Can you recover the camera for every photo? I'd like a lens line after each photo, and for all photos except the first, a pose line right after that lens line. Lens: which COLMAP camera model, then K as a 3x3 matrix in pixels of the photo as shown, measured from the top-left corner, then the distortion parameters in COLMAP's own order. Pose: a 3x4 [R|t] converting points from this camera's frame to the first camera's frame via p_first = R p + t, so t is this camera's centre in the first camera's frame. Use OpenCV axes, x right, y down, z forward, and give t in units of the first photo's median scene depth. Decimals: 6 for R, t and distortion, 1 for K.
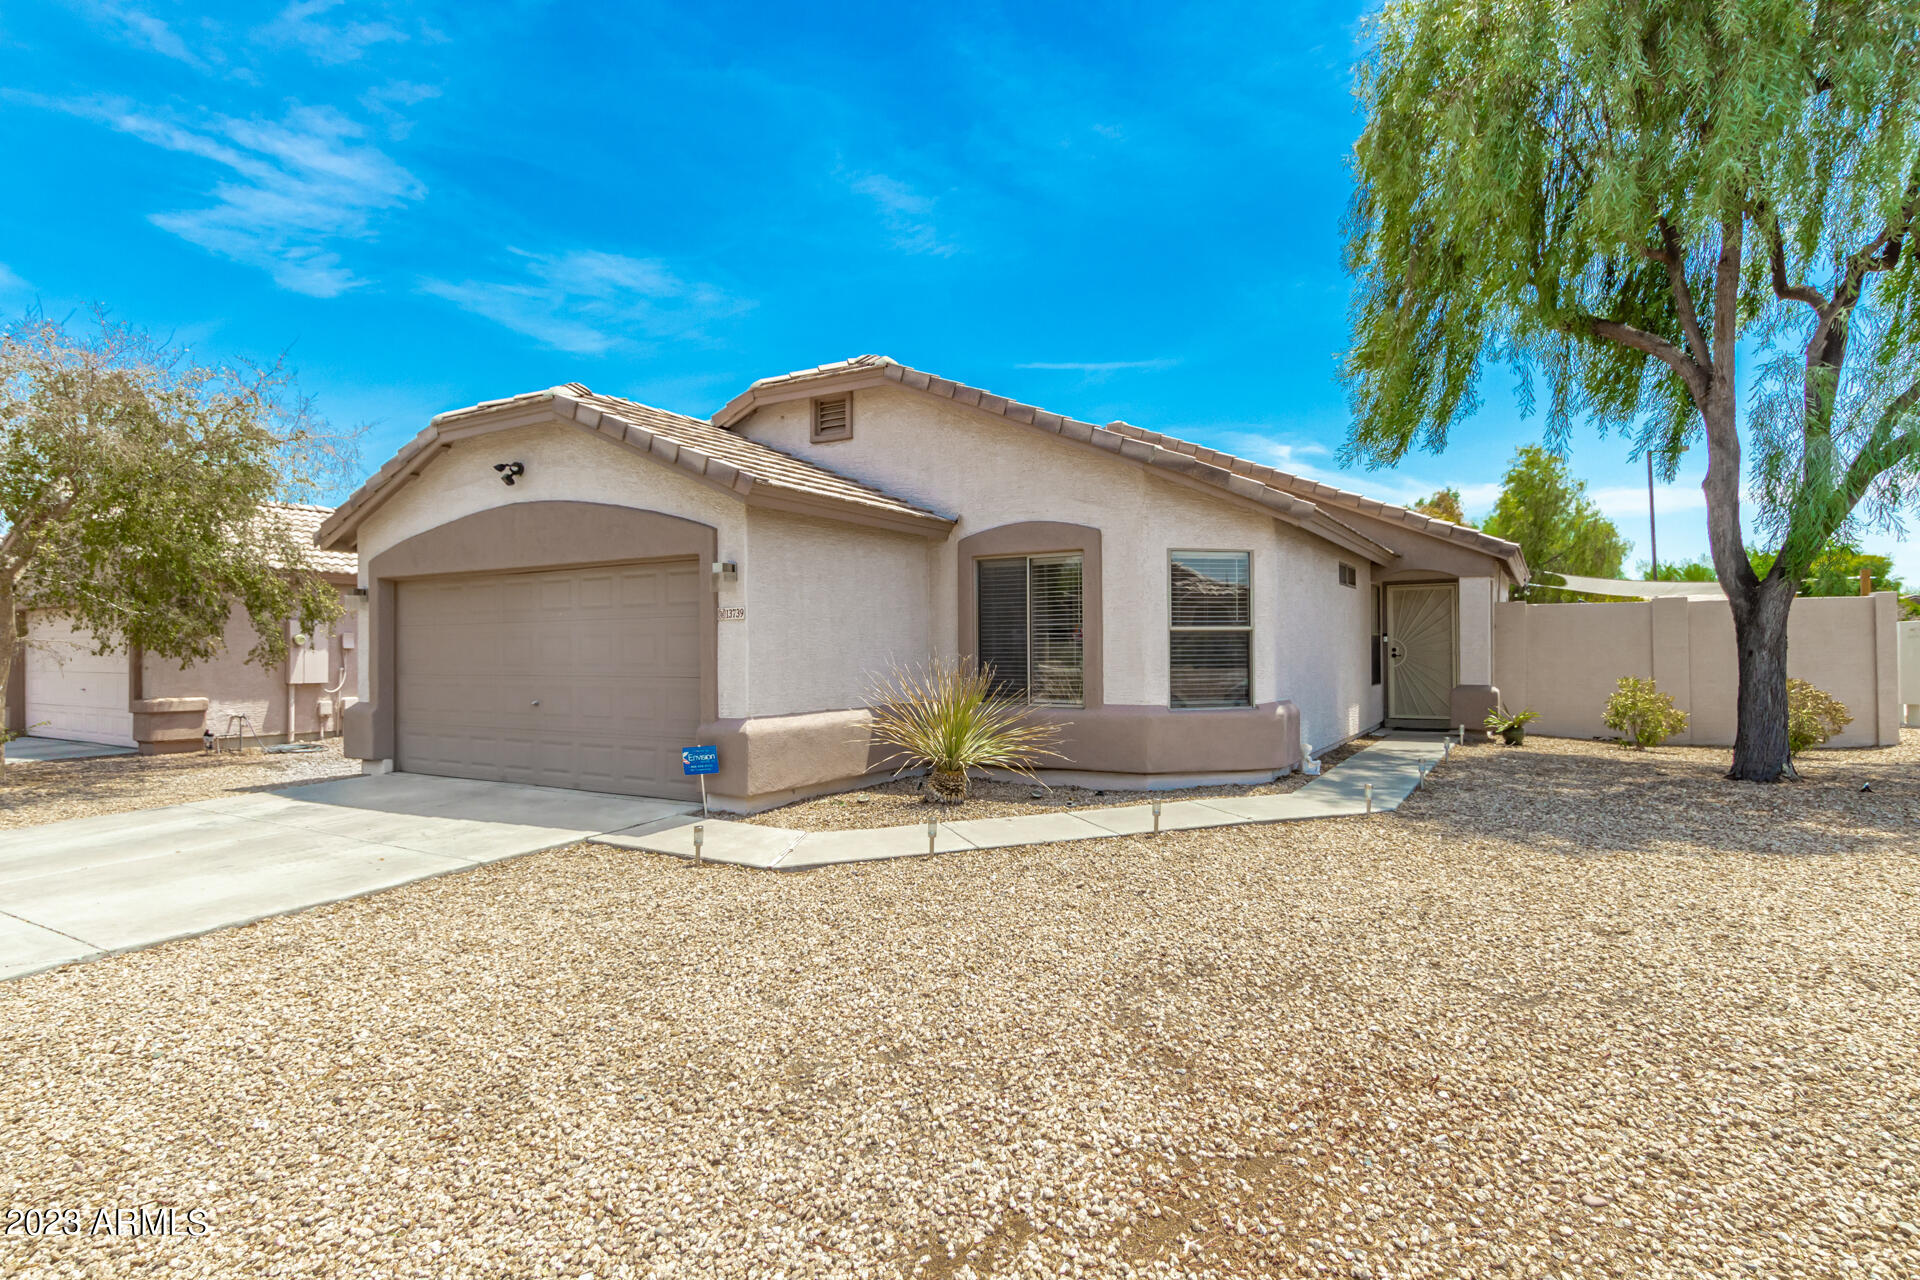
lens RADIAL K [[969.7, 0, 960.0], [0, 969.7, 640.0], [0, 0, 1]] dist [0.086946, 0.000022]
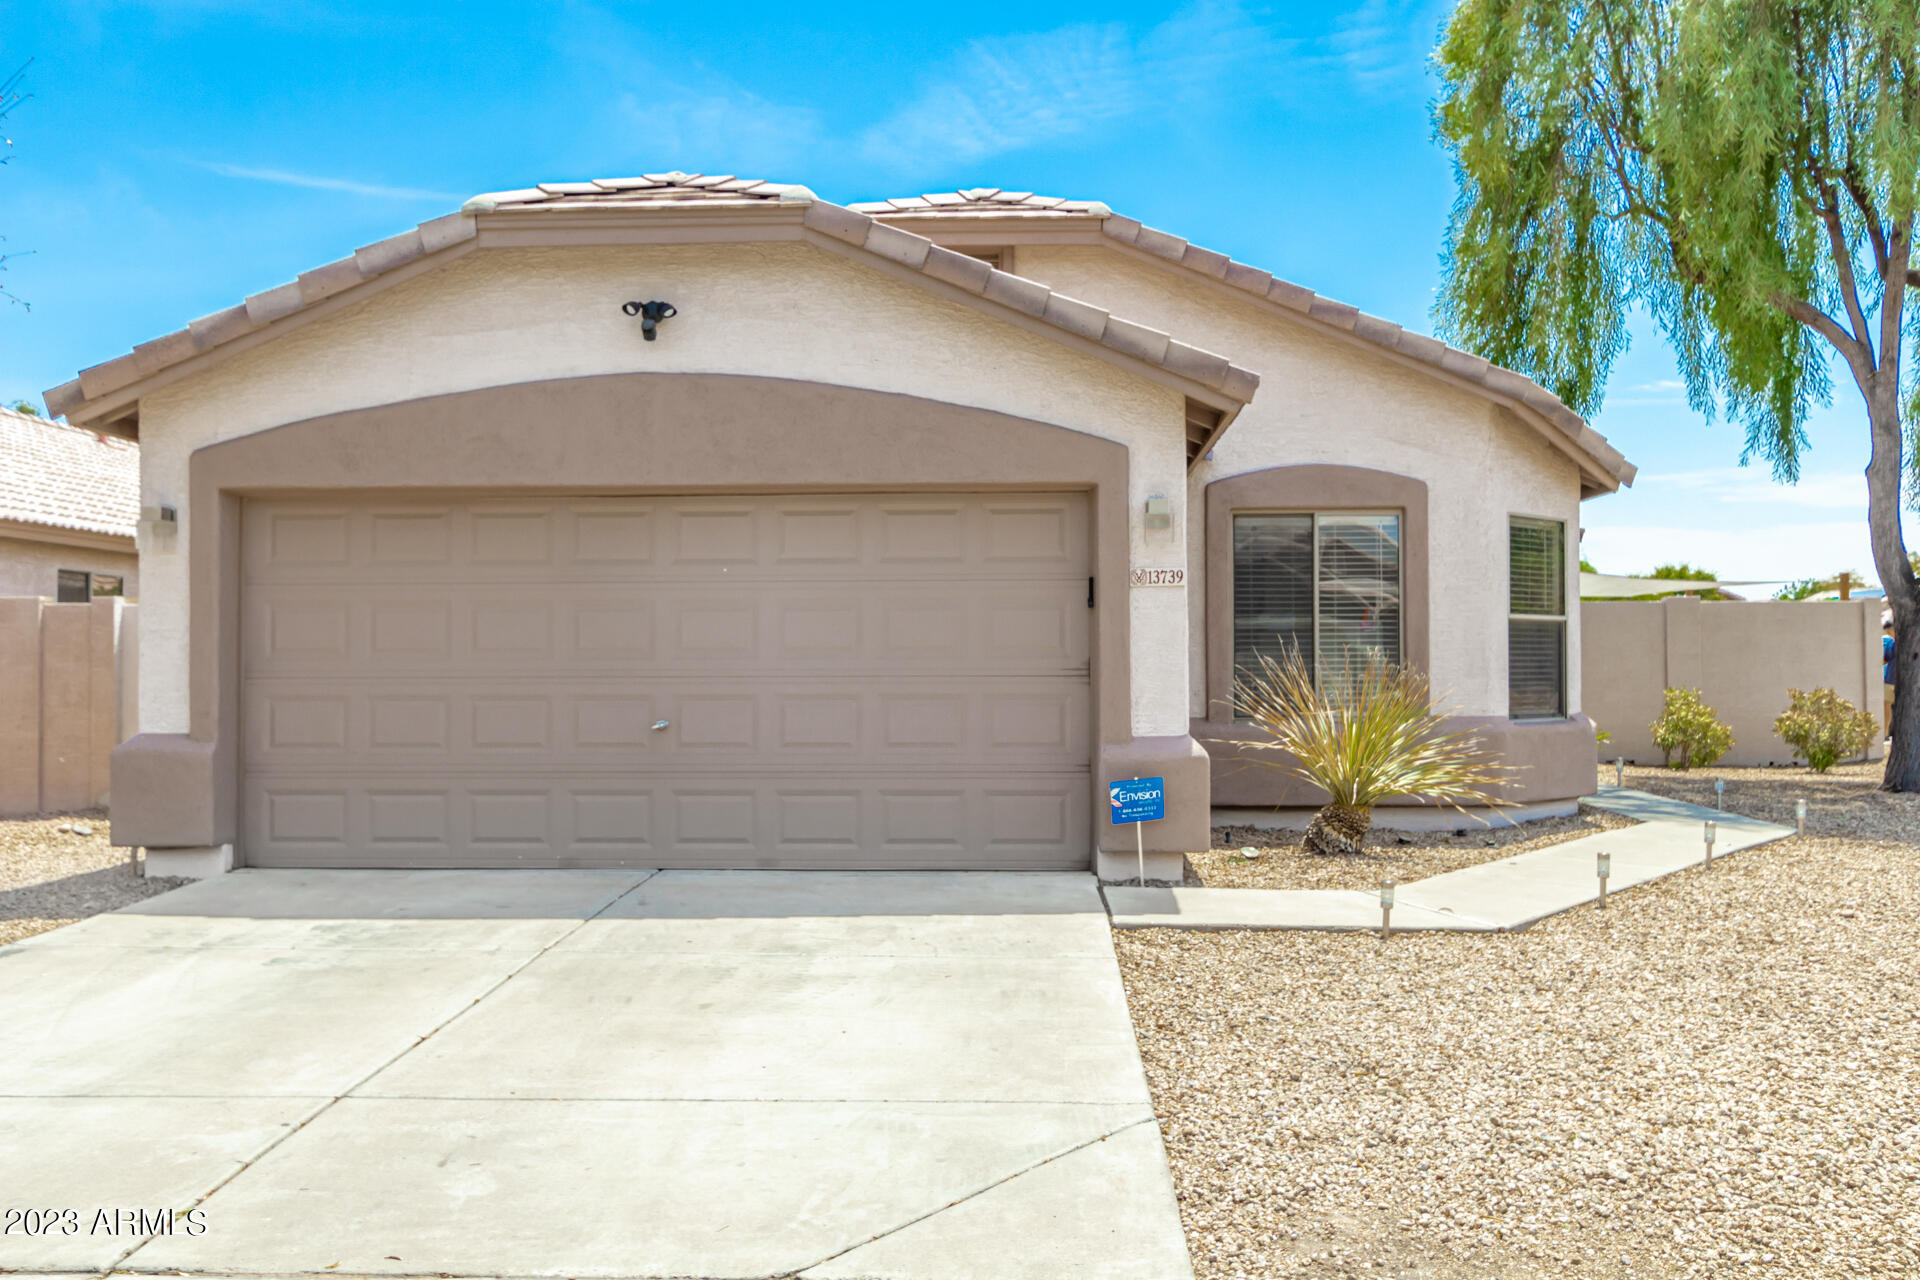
lens RADIAL K [[1520.2, 0, 960.0], [0, 1520.2, 640.0], [0, 0, 1]] dist [0.097163, 0.000448]
pose [[0.879077, 0.015891, 0.476415, -0.713410], [-0.008098, 0.999798, -0.018406, 0.030478], [-0.476612, 0.012322, 0.879028, 0.140604]]
